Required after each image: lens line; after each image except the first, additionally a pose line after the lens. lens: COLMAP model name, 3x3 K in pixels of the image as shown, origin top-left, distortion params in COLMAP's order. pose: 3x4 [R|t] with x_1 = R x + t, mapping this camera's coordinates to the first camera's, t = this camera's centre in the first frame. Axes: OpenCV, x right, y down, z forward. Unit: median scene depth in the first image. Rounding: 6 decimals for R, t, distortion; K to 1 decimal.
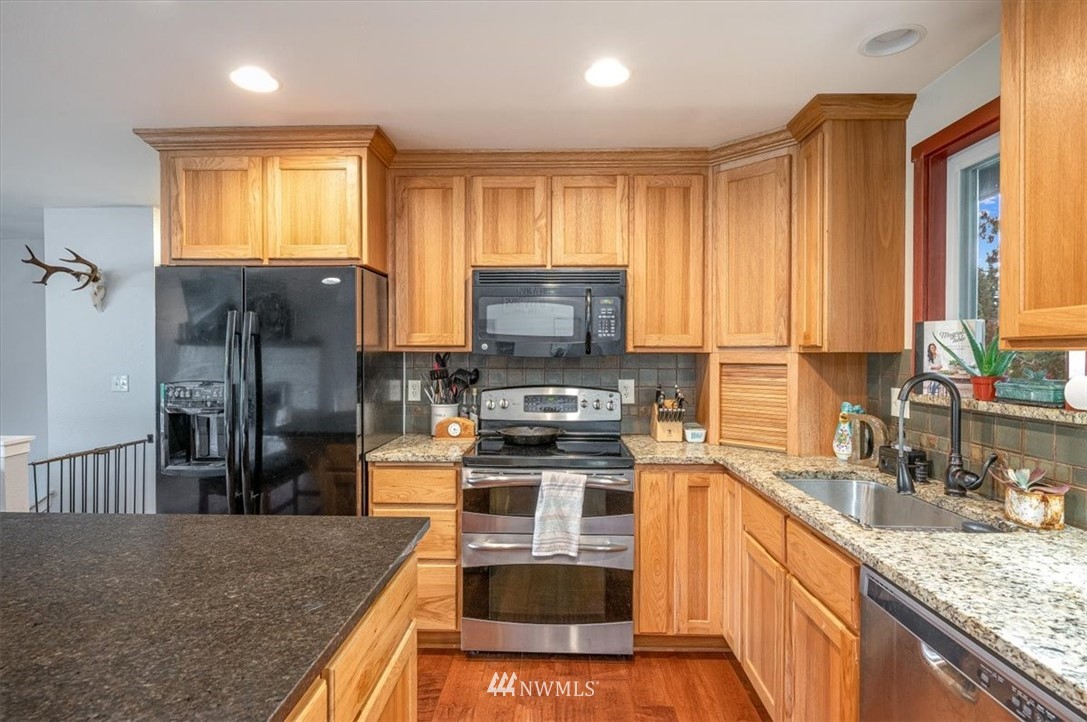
lens RADIAL K [[560.4, 0, 544.8], [0, 560.4, 358.9], [0, 0, 1]] dist [0.002109, 0.000169]
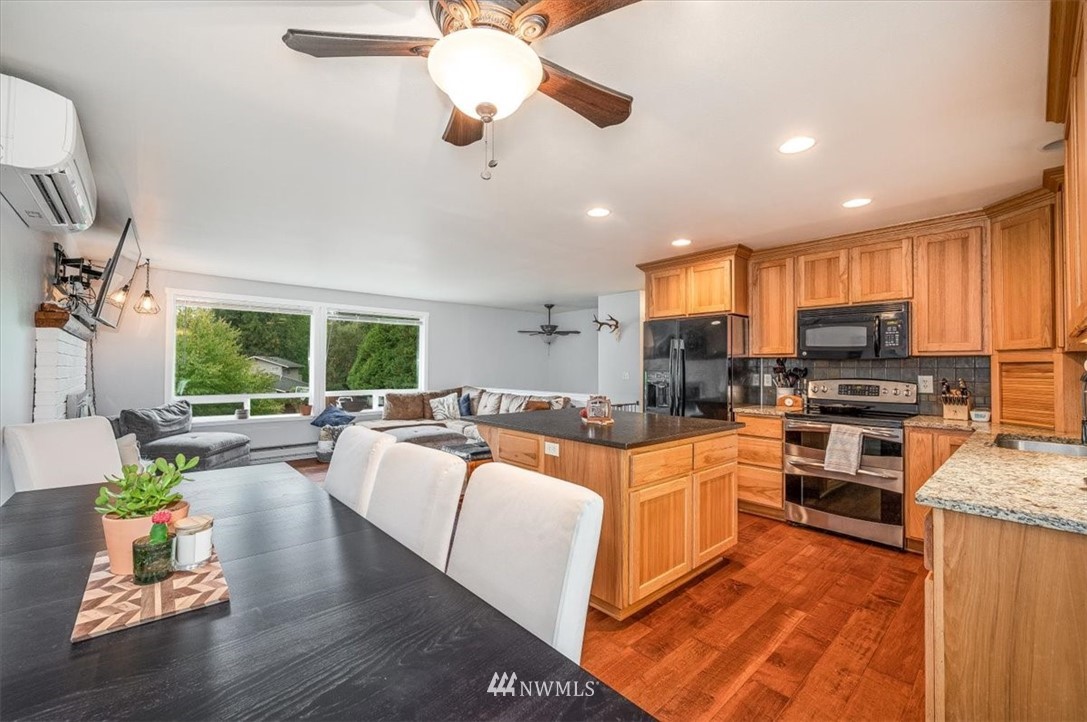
lens RADIAL K [[446.5, 0, 545.6], [0, 446.5, 360.4], [0, 0, 1]] dist [0.001046, -0.000610]
pose [[0.697747, -0.008452, -0.716294, 0.341135], [-0.013315, 0.999605, -0.024765, 0.046391], [0.716220, 0.026817, 0.697359, -0.565491]]
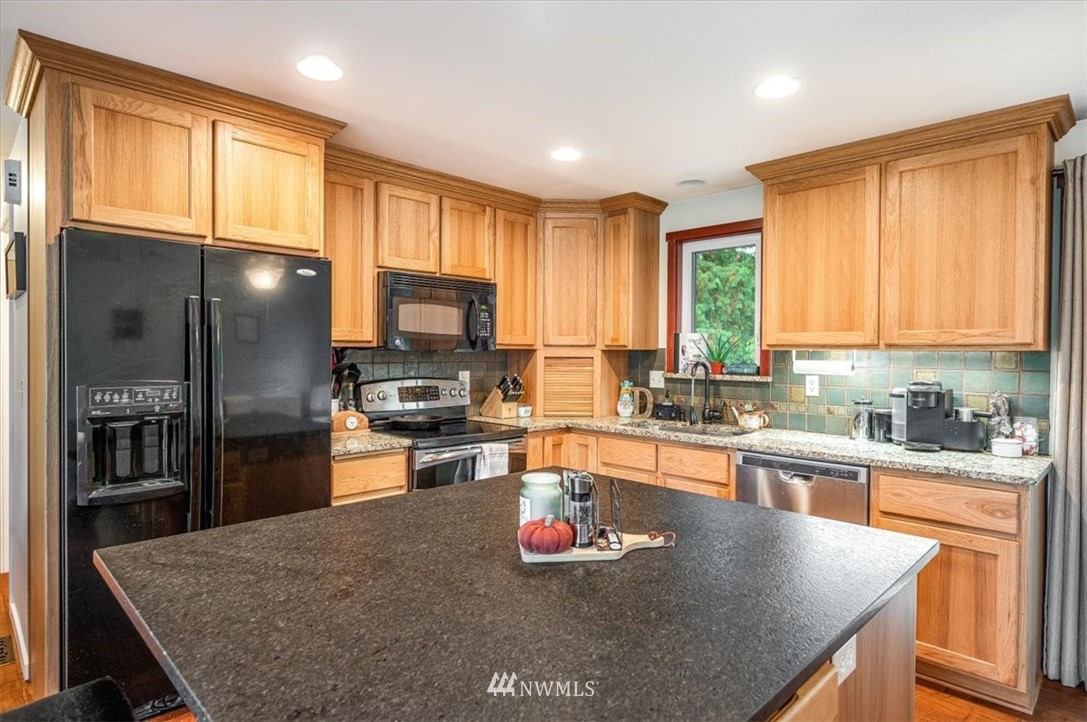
lens RADIAL K [[597.6, 0, 544.8], [0, 597.6, 360.7], [0, 0, 1]] dist [-0.000678, -0.000122]
pose [[0.685930, -0.007209, 0.727631, -0.801058], [0.000881, 0.999958, 0.009077, 0.003766], [-0.727667, -0.005586, 0.685908, -0.004852]]
